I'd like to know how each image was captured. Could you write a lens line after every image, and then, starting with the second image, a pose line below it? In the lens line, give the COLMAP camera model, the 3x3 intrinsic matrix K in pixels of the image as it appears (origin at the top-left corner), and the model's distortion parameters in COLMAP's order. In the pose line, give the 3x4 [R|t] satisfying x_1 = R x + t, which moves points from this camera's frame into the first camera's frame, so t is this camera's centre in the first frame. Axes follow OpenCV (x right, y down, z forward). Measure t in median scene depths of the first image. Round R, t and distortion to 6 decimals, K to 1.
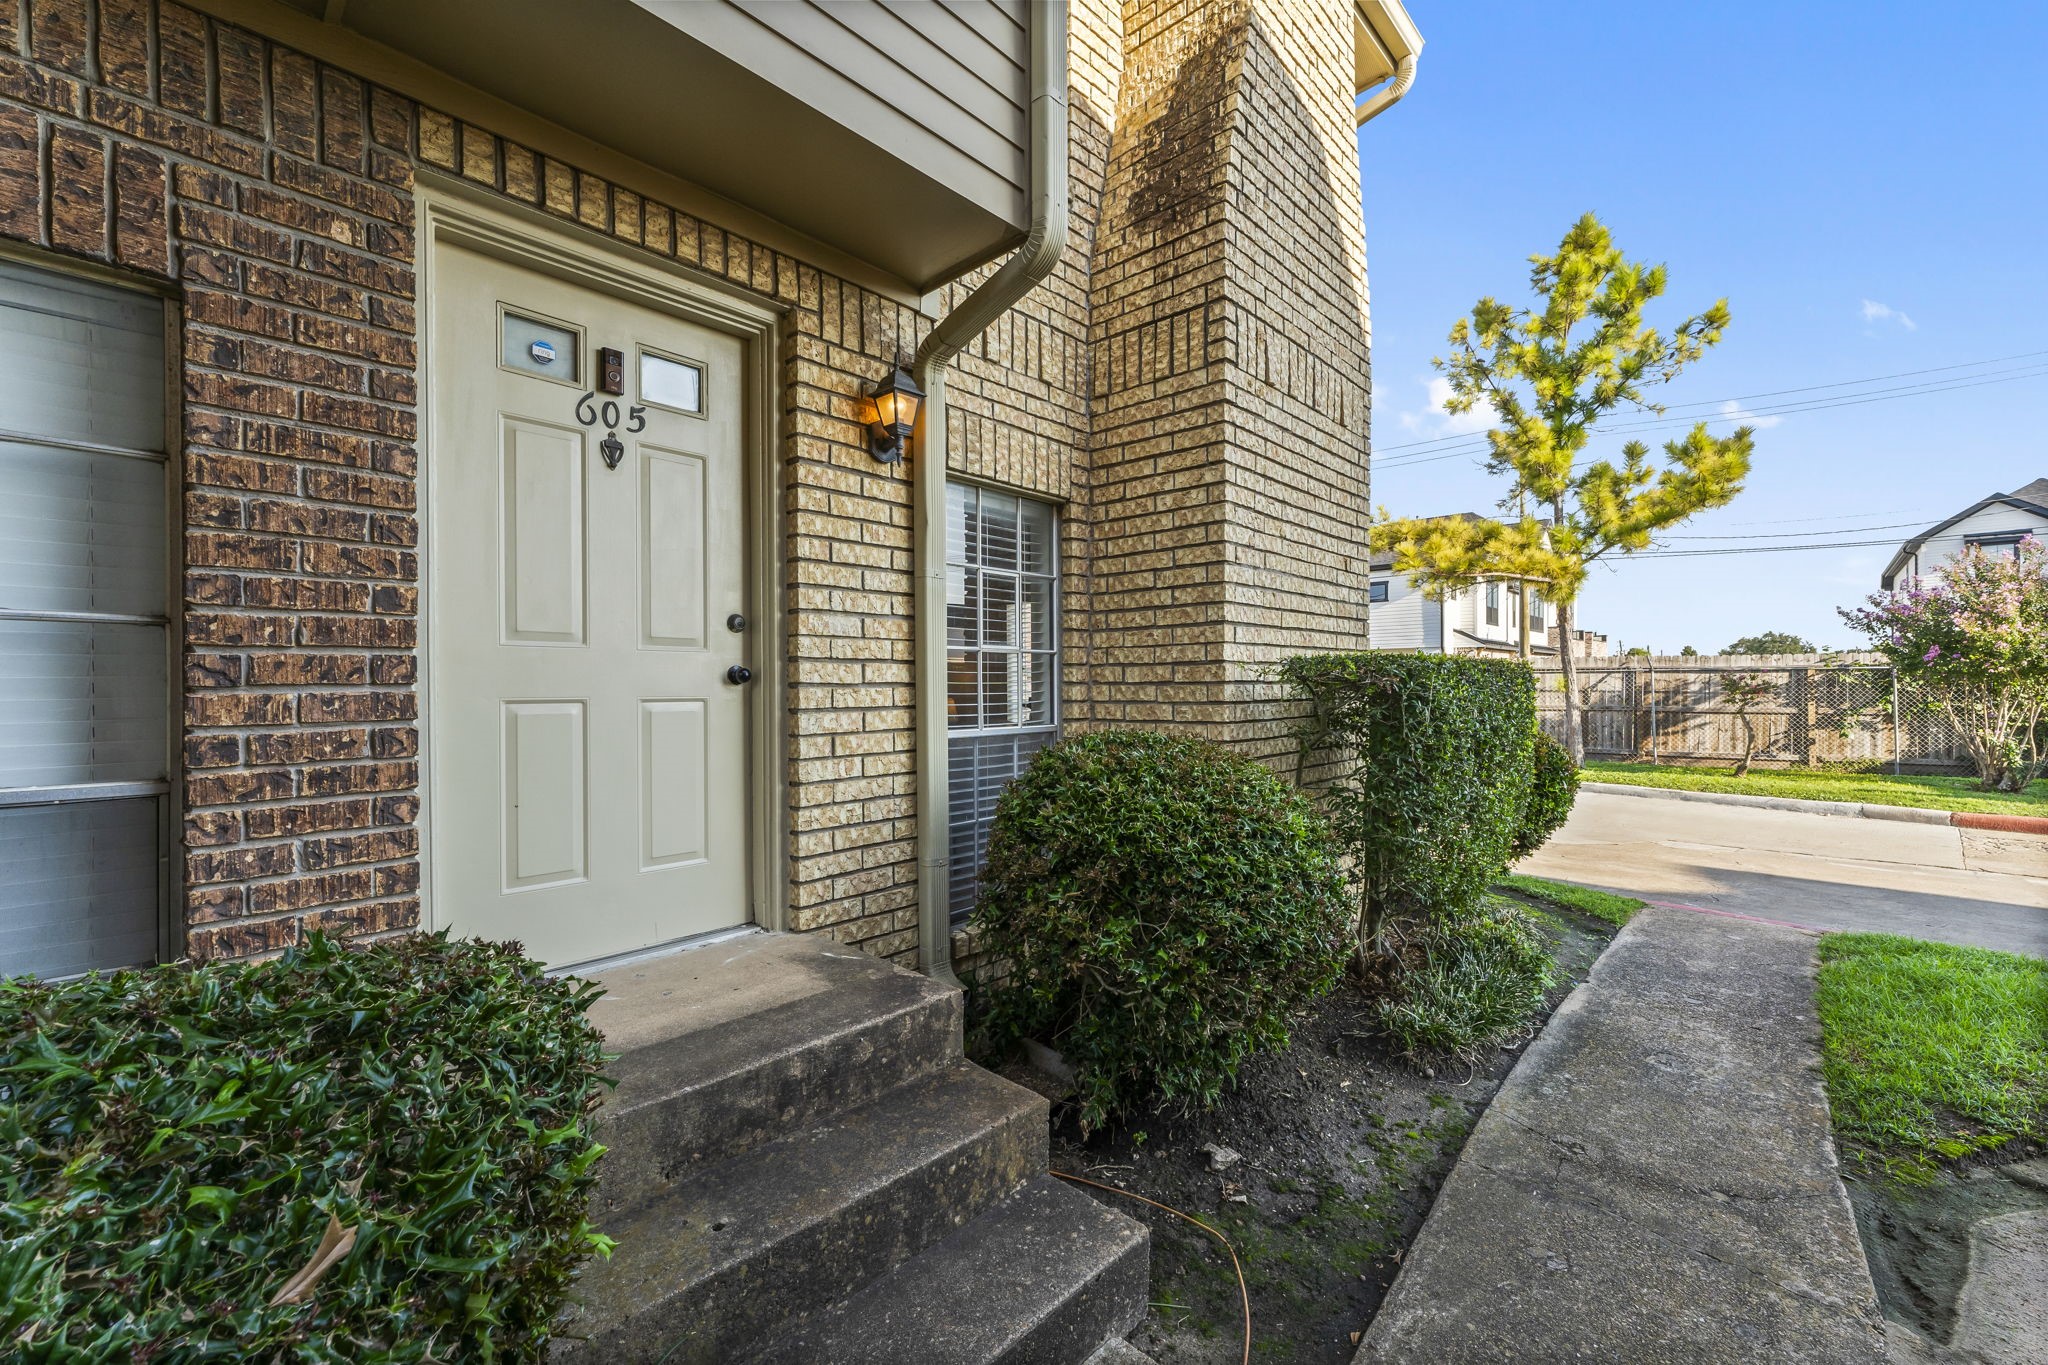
lens RADIAL K [[813.5, 0, 1032.4], [0, 813.5, 690.1], [0, 0, 1]] dist [0.000409, 0.000101]
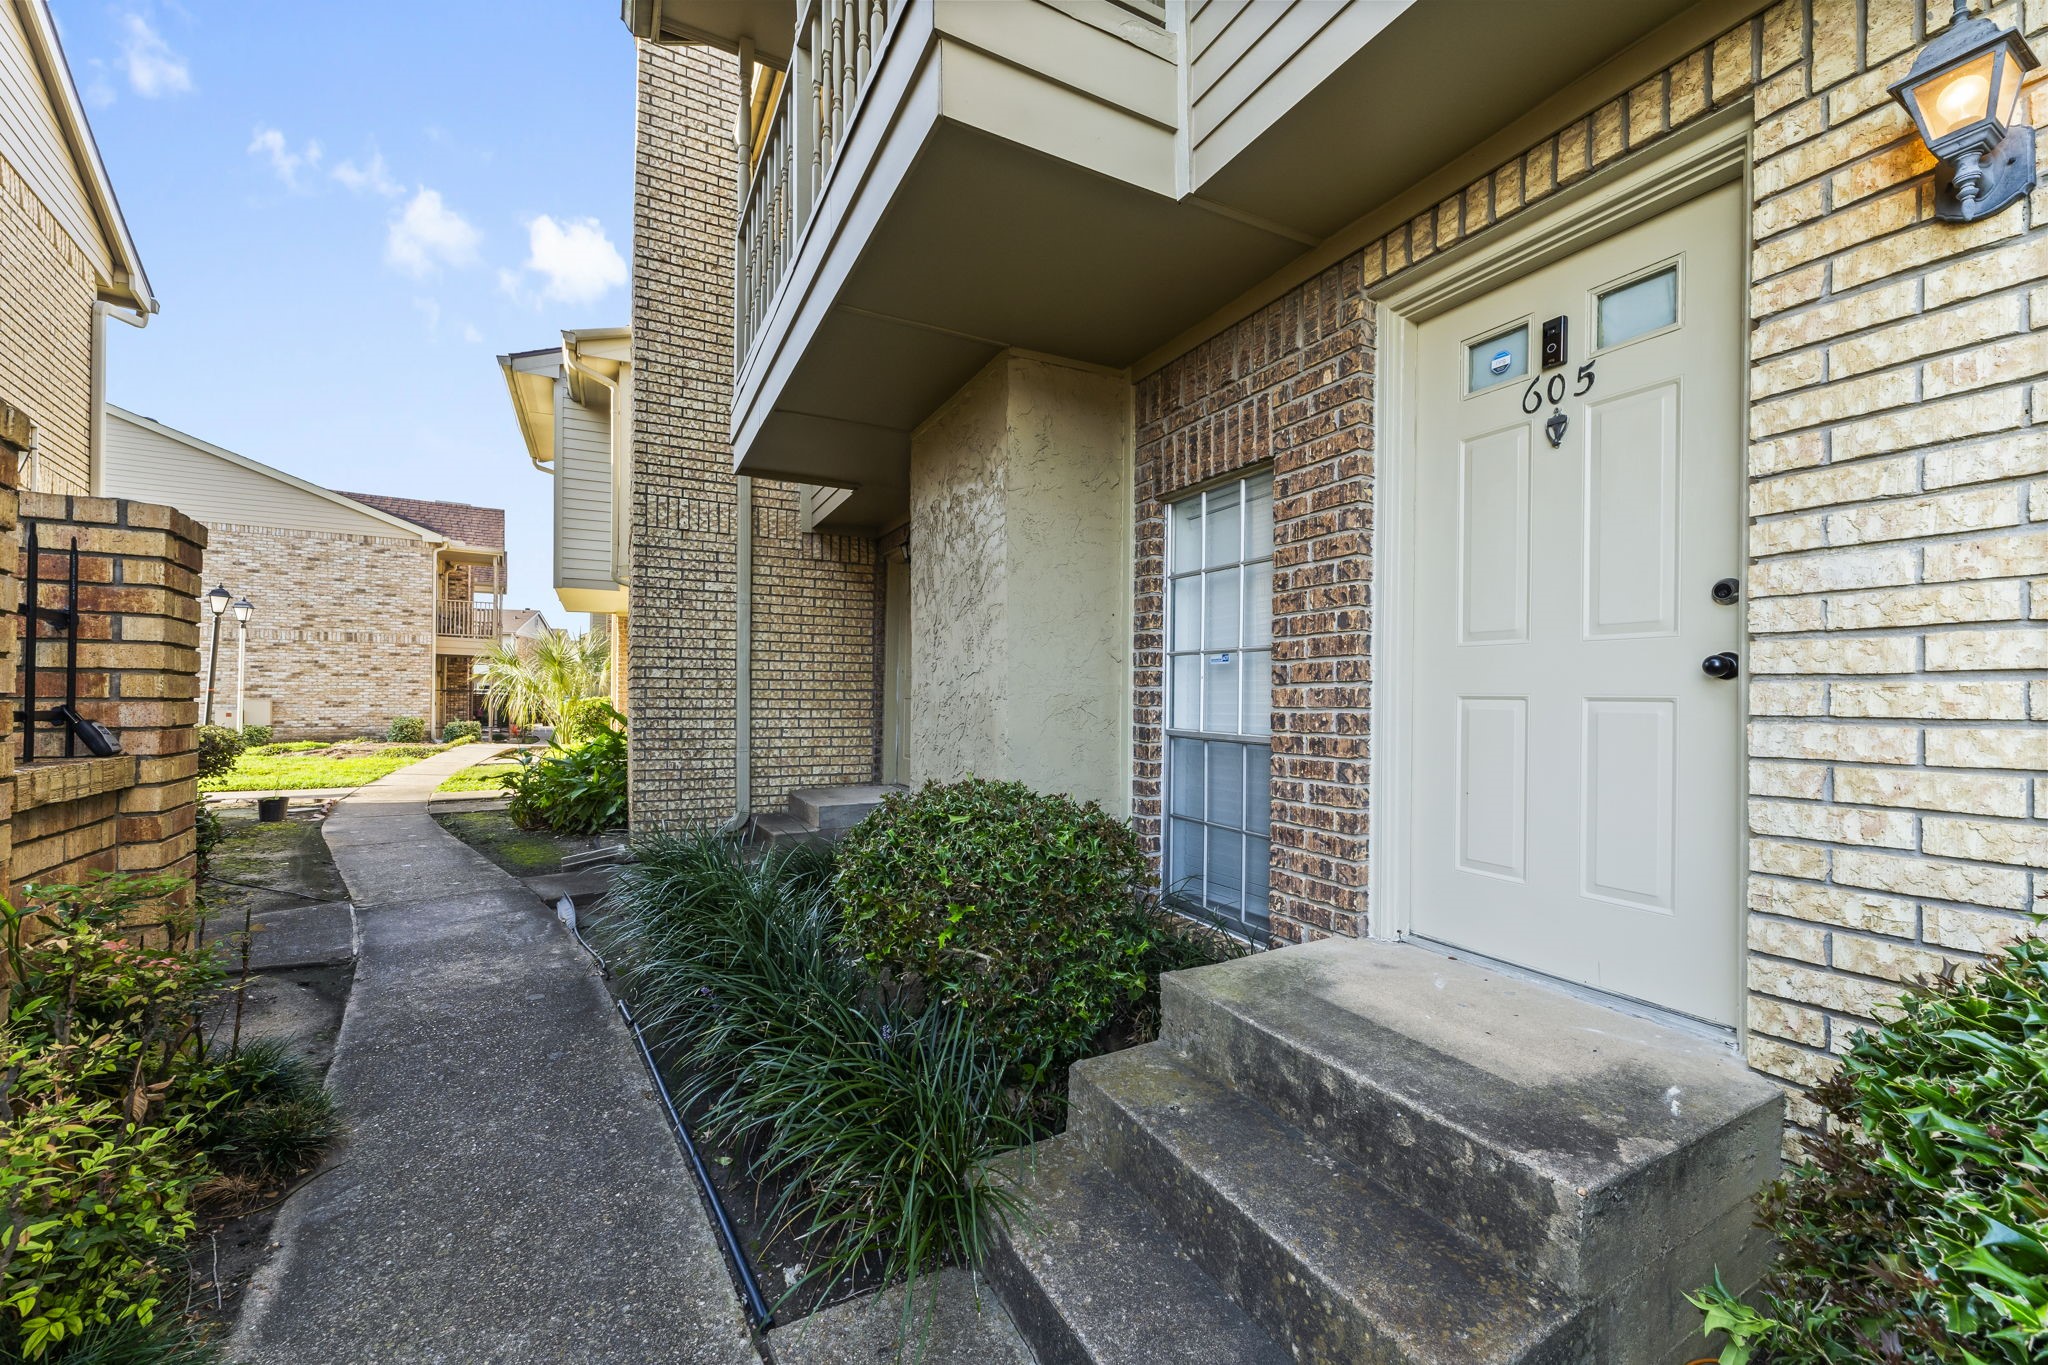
lens RADIAL K [[813.5, 0, 1035.3], [0, 813.5, 685.2], [0, 0, 1]] dist [0.000409, 0.000101]
pose [[-0.326297, -0.008195, -0.945232, 0.551162], [-0.007922, 0.999951, -0.005935, 0.008863], [0.945234, 0.005552, -0.326346, 0.751257]]
